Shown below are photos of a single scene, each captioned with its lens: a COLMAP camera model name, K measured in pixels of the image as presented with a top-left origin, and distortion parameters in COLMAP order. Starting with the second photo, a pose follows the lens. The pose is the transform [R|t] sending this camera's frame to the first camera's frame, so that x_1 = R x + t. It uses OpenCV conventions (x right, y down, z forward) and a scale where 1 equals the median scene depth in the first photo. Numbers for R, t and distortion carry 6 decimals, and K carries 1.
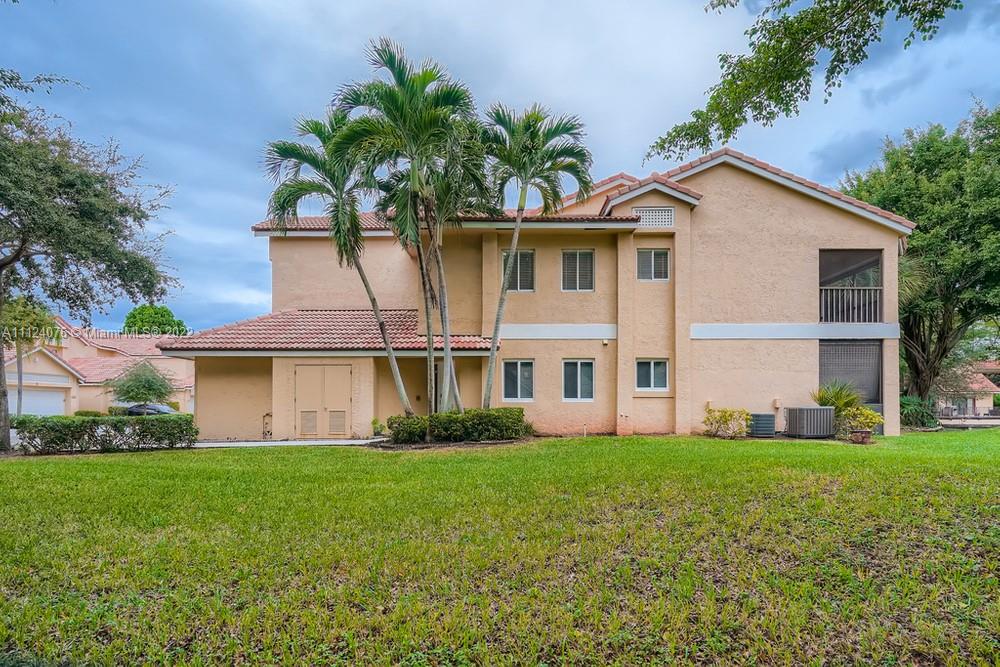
lens RADIAL K [[502.4, 0, 499.7], [0, 502.4, 400.6], [0, 0, 1]] dist [0.001453, 0.000688]
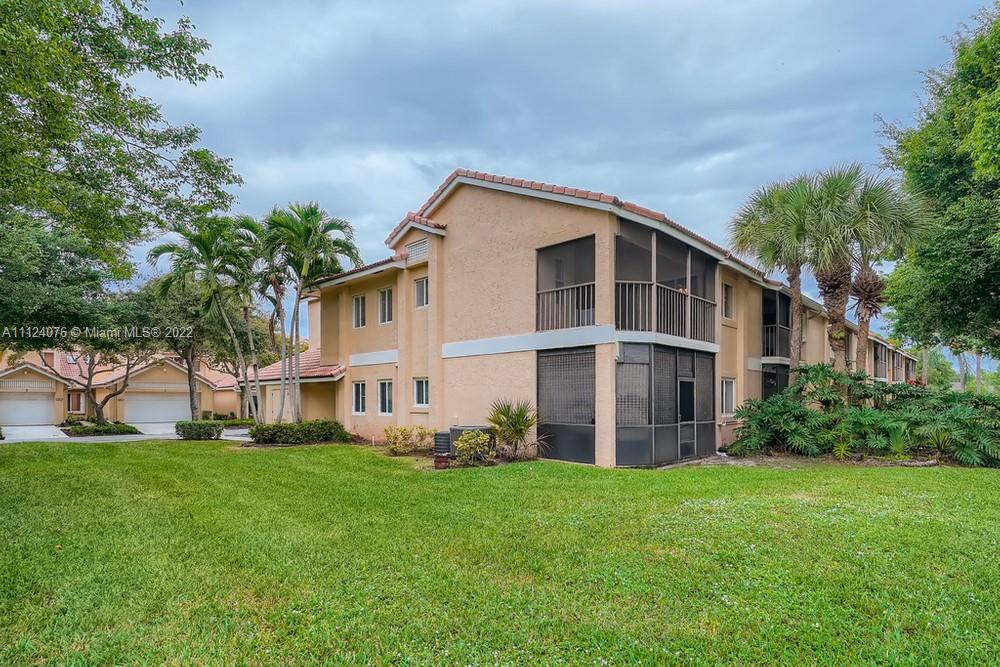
lens RADIAL K [[502.4, 0, 499.7], [0, 502.4, 400.6], [0, 0, 1]] dist [0.001453, 0.000688]
pose [[0.746019, -0.001920, -0.665922, 1.178199], [0.004149, 0.999990, 0.001765, -0.035224], [0.665912, -0.004080, 0.746019, 0.291703]]
